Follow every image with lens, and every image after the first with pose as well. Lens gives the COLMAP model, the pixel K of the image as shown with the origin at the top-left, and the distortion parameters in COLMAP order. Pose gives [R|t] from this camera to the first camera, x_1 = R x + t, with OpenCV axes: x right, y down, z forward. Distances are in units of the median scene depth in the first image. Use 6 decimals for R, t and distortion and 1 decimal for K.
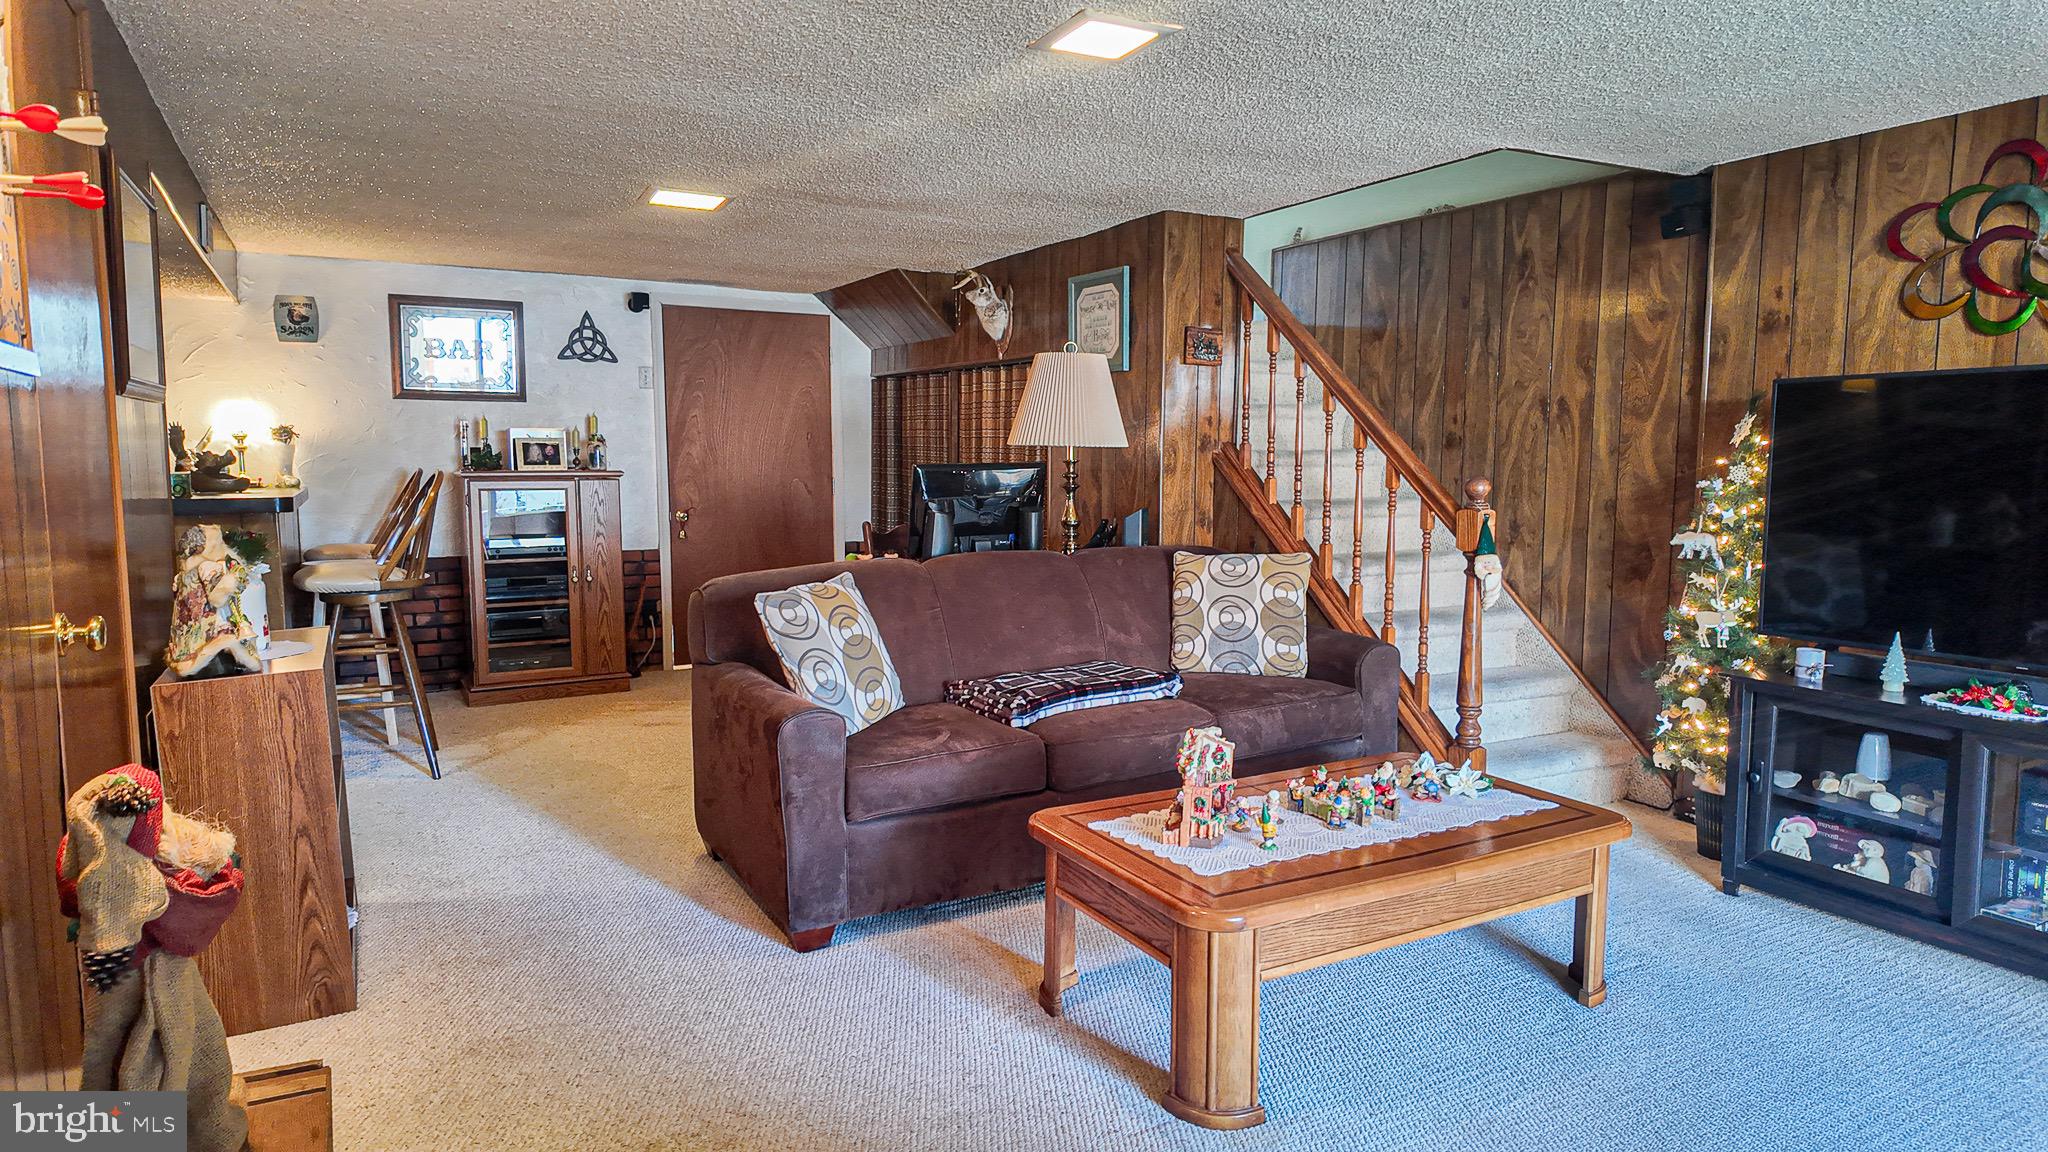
lens RADIAL K [[1180.2, 0, 1019.4], [0, 1180.2, 565.3], [0, 0, 1]] dist [0.034907, -0.035284]
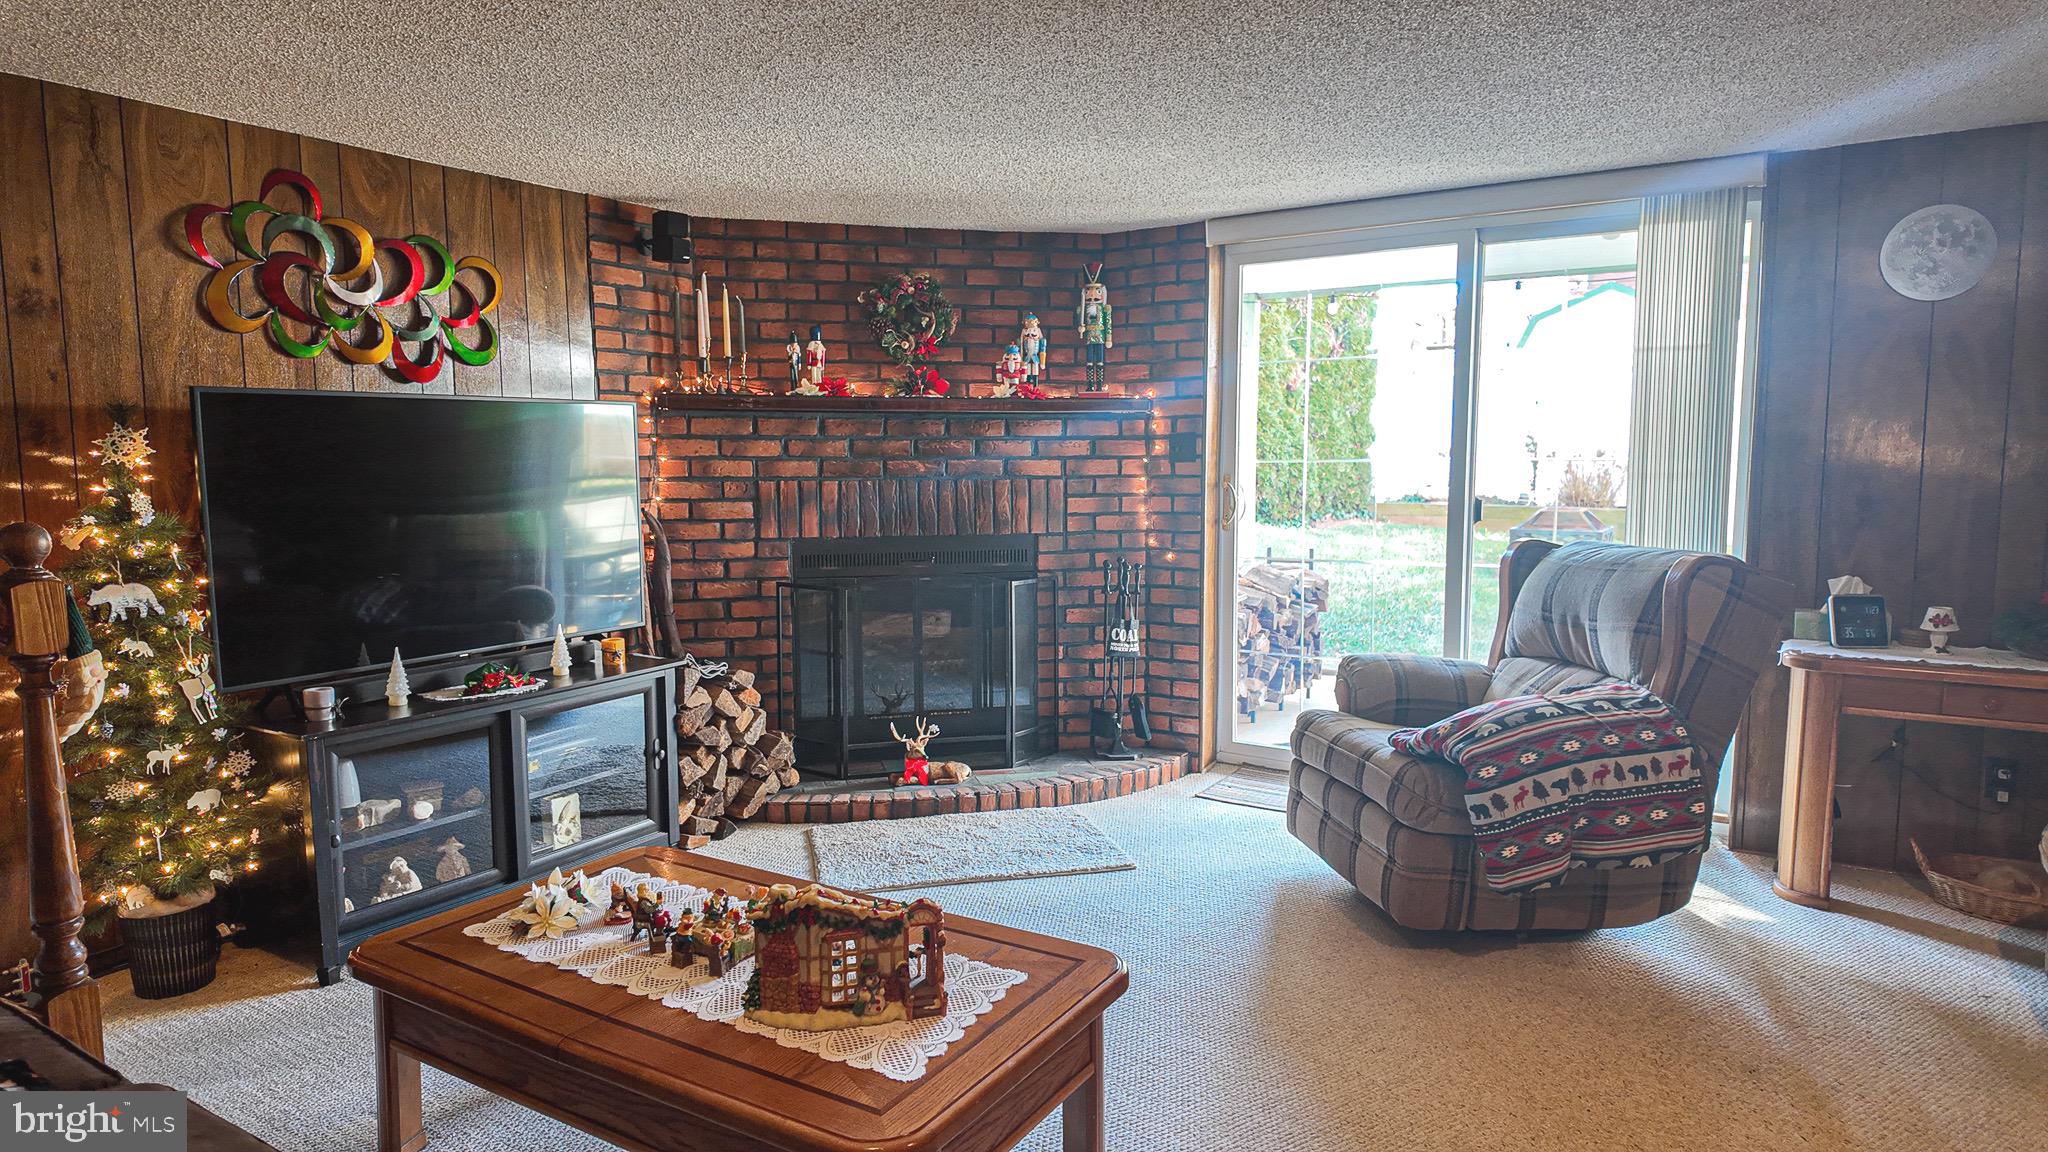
lens RADIAL K [[1180.2, 0, 1023.5], [0, 1180.2, 573.4], [0, 0, 1]] dist [0.034907, -0.035284]
pose [[-0.486354, -0.078093, 0.870265, -0.353349], [0.093210, 0.985678, 0.140541, -0.087392], [-0.868776, 0.149469, -0.472109, 0.874692]]
